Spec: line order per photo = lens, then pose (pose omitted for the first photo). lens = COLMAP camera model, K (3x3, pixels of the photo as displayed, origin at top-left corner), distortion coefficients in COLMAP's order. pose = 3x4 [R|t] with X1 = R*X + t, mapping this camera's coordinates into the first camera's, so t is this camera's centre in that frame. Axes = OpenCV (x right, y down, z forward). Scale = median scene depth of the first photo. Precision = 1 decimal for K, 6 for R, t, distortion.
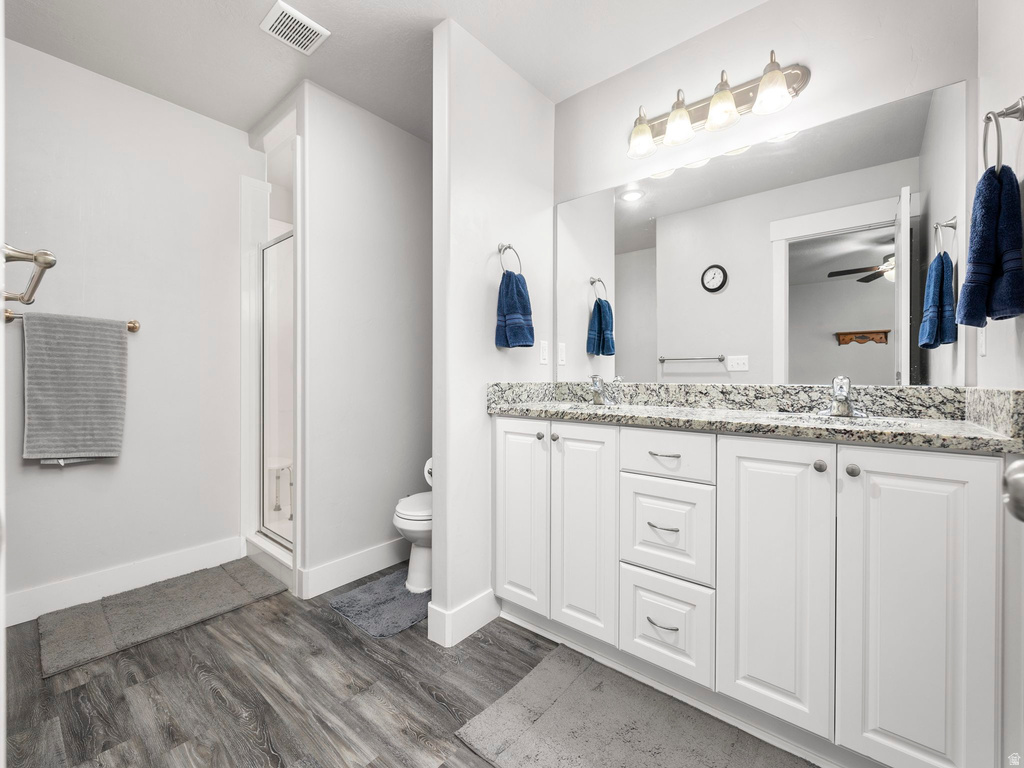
lens RADIAL K [[431.9, 0, 507.8], [0, 431.9, 377.1], [0, 0, 1]] dist [0.003603, -0.001069]
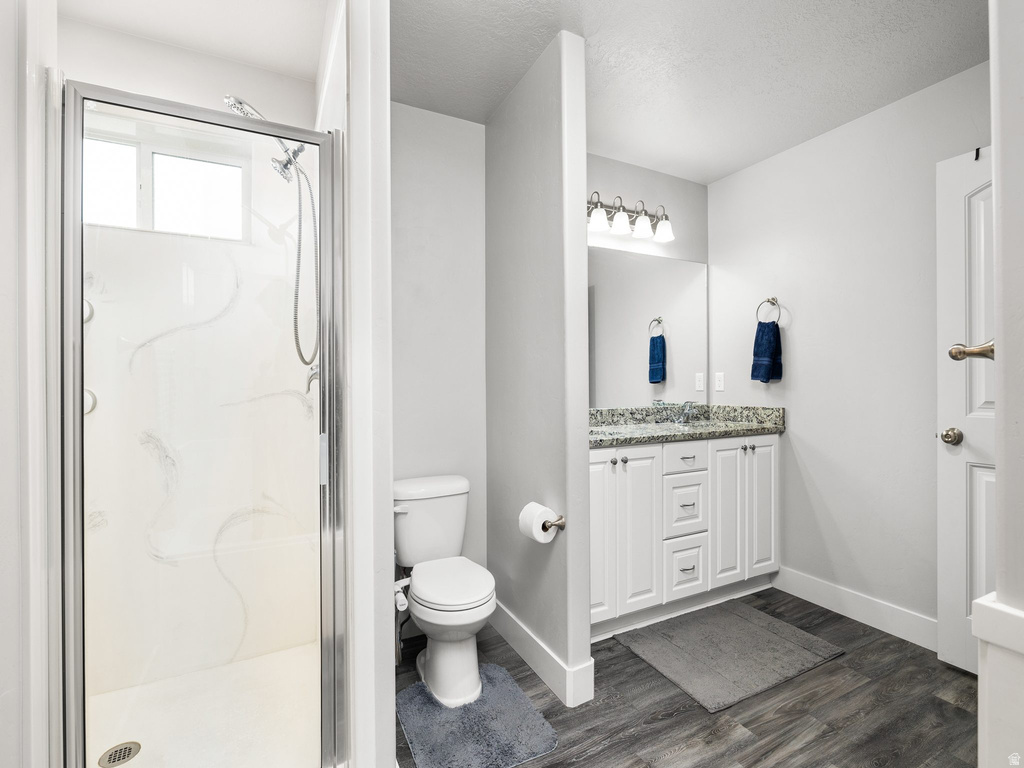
lens RADIAL K [[472.8, 0, 510.7], [0, 472.8, 386.5], [0, 0, 1]] dist [-0.002559, -0.000038]
pose [[0.390367, -0.009247, 0.920613, -1.189116], [0.006377, 0.999953, 0.007339, -0.073129], [-0.920637, 0.003006, 0.390407, 0.773207]]
